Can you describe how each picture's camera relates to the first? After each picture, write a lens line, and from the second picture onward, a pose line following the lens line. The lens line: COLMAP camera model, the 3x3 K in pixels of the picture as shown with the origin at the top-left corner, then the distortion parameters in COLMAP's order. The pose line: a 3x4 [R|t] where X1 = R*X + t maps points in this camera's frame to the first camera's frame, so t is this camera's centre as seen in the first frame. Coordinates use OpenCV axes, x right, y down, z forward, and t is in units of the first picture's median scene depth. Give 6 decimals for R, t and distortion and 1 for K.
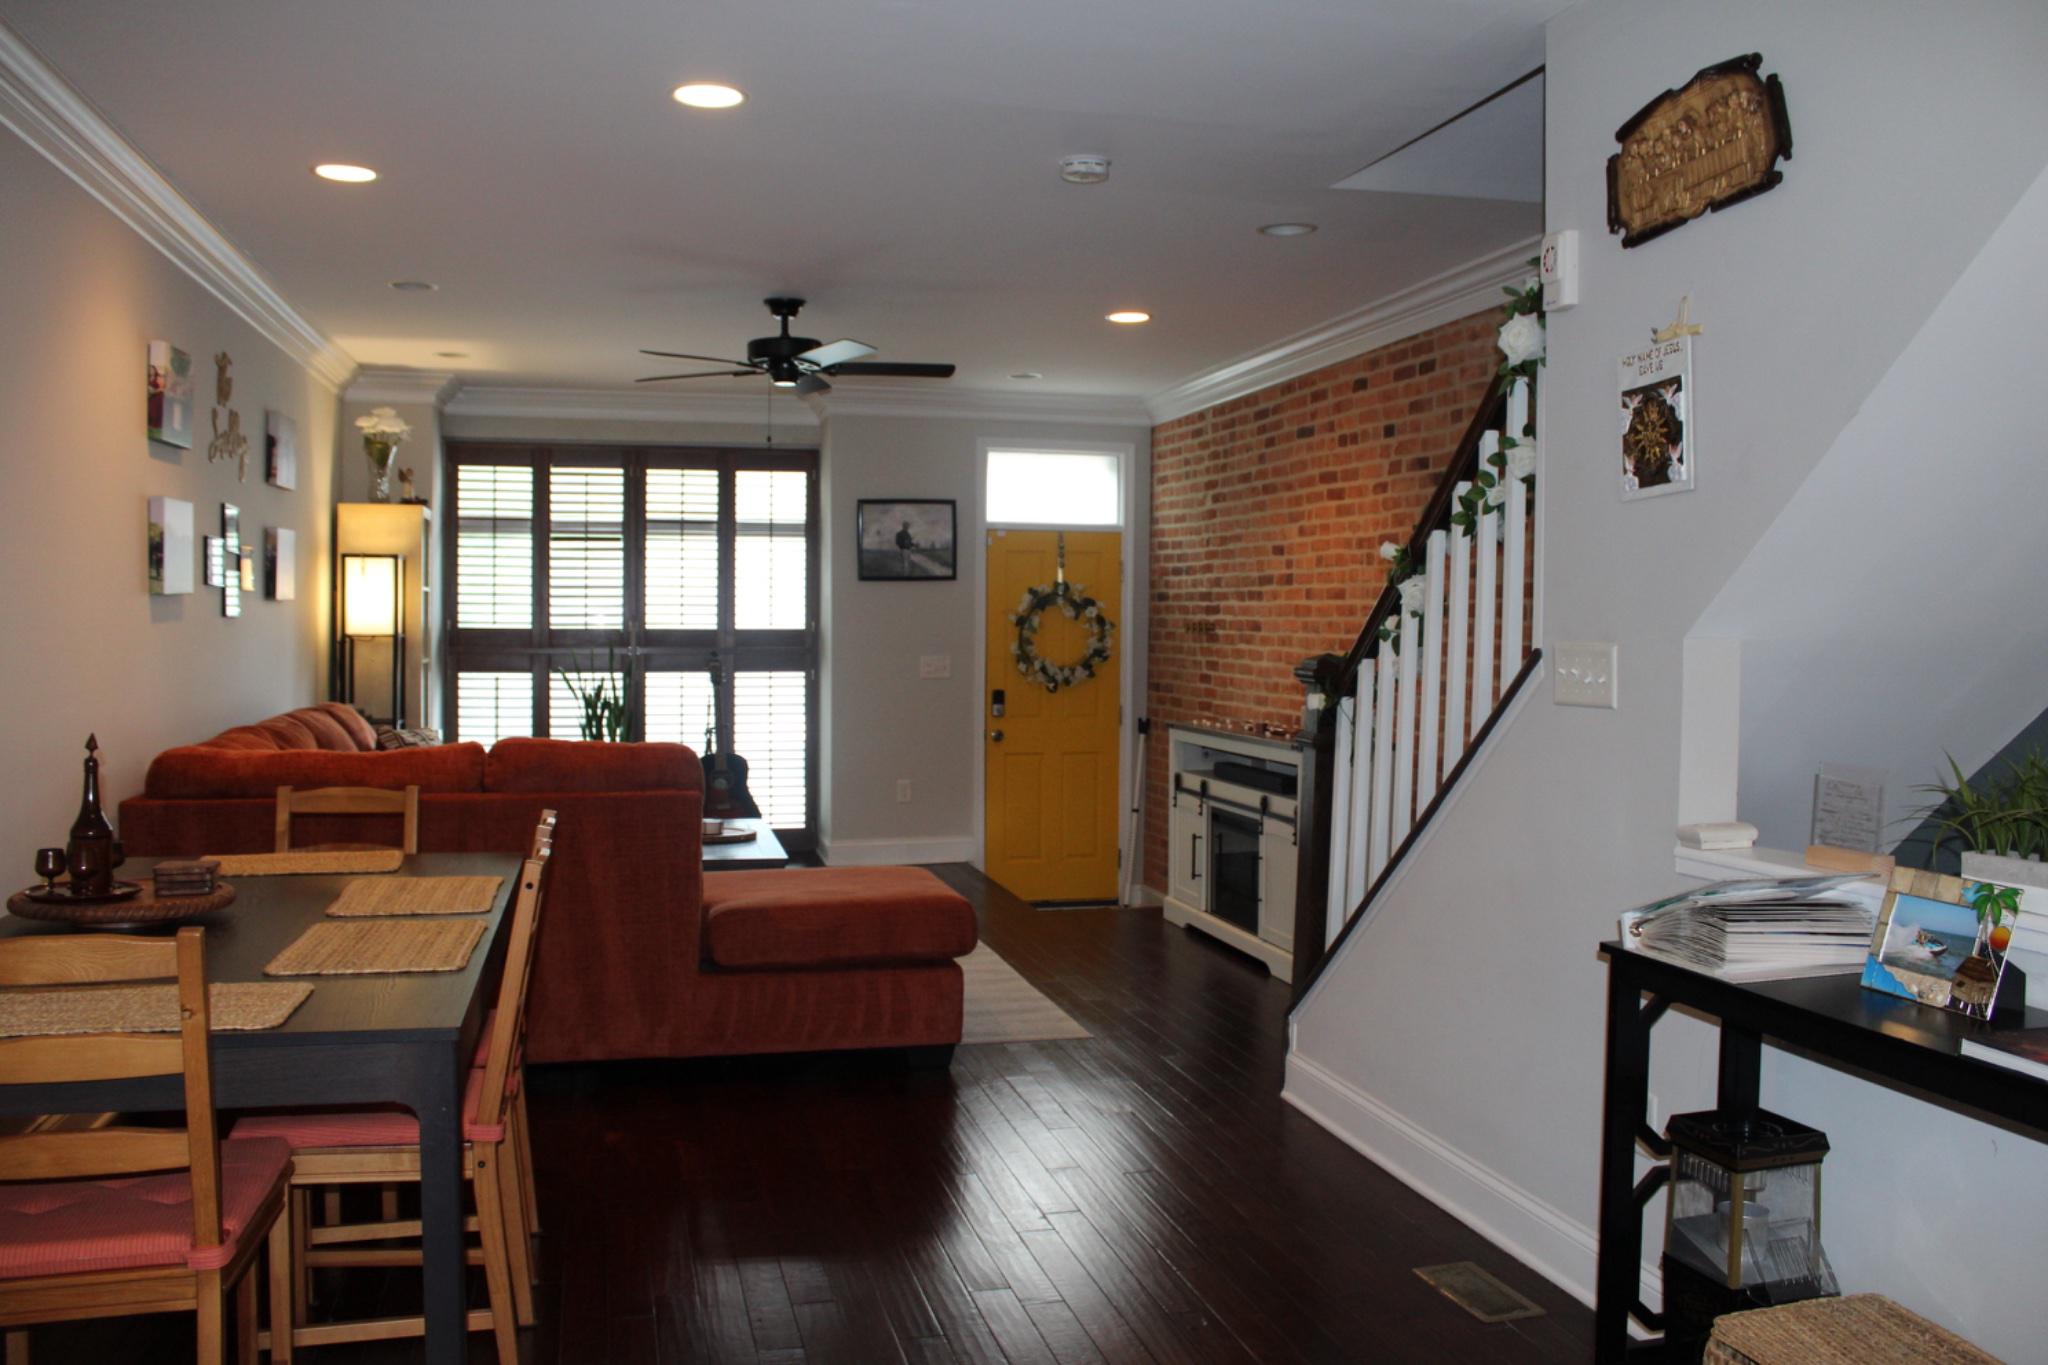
lens RADIAL K [[1715.8, 0, 1029.9], [0, 1715.8, 695.4], [0, 0, 1]] dist [-0.168874, 0.156388]
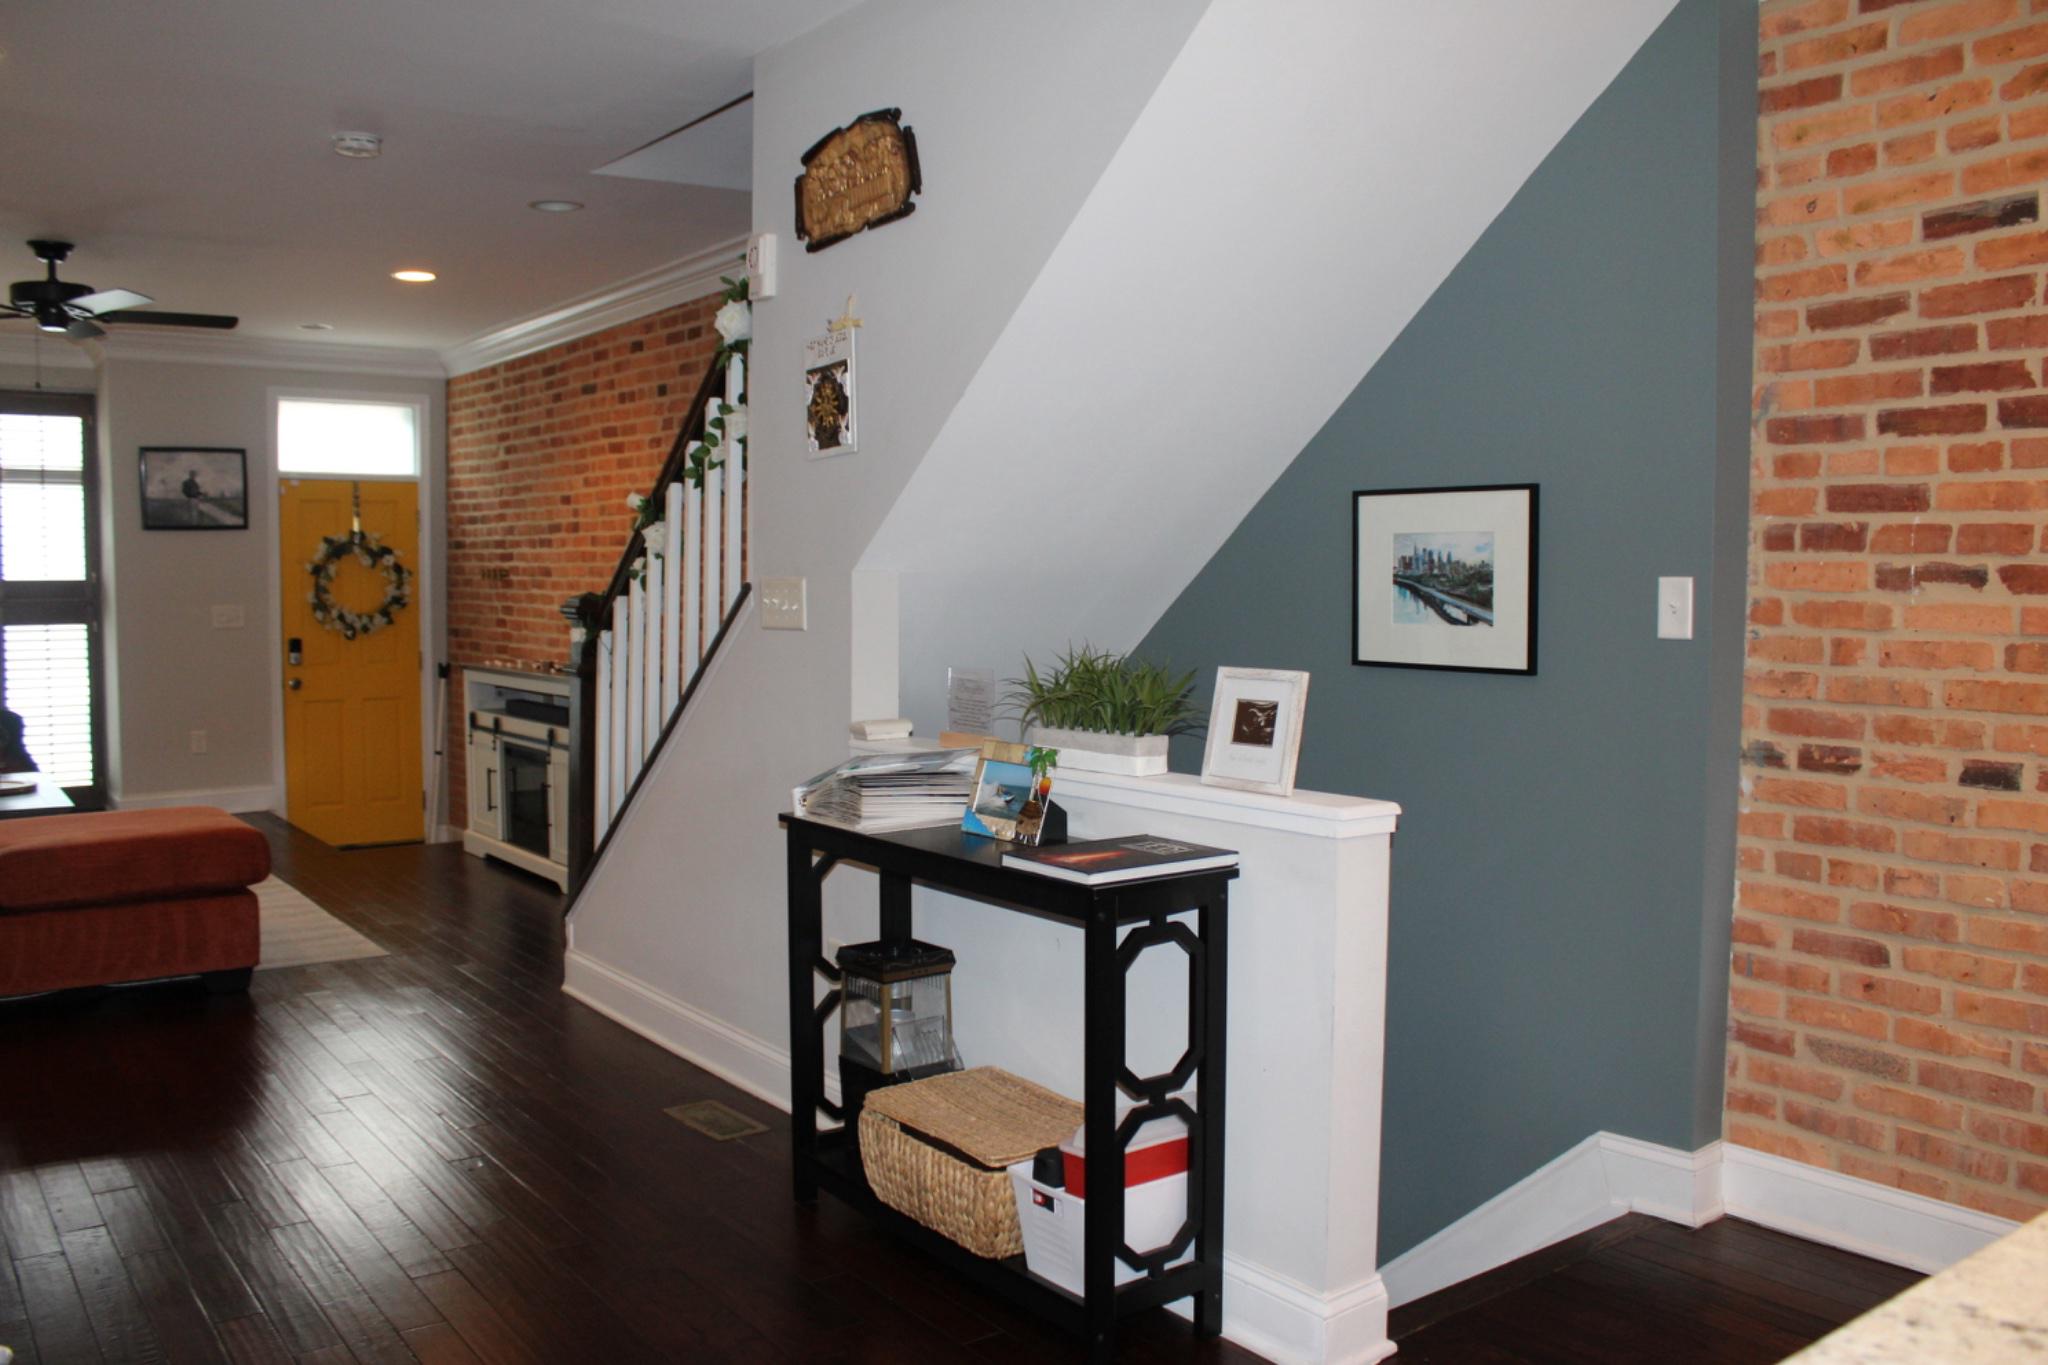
lens RADIAL K [[1715.8, 0, 1029.9], [0, 1715.8, 695.4], [0, 0, 1]] dist [-0.168874, 0.156388]
pose [[0.925625, -0.030253, 0.377231, 0.016201], [0.019063, 0.999261, 0.033363, 0.009247], [-0.377962, -0.023690, 0.925518, -0.115673]]
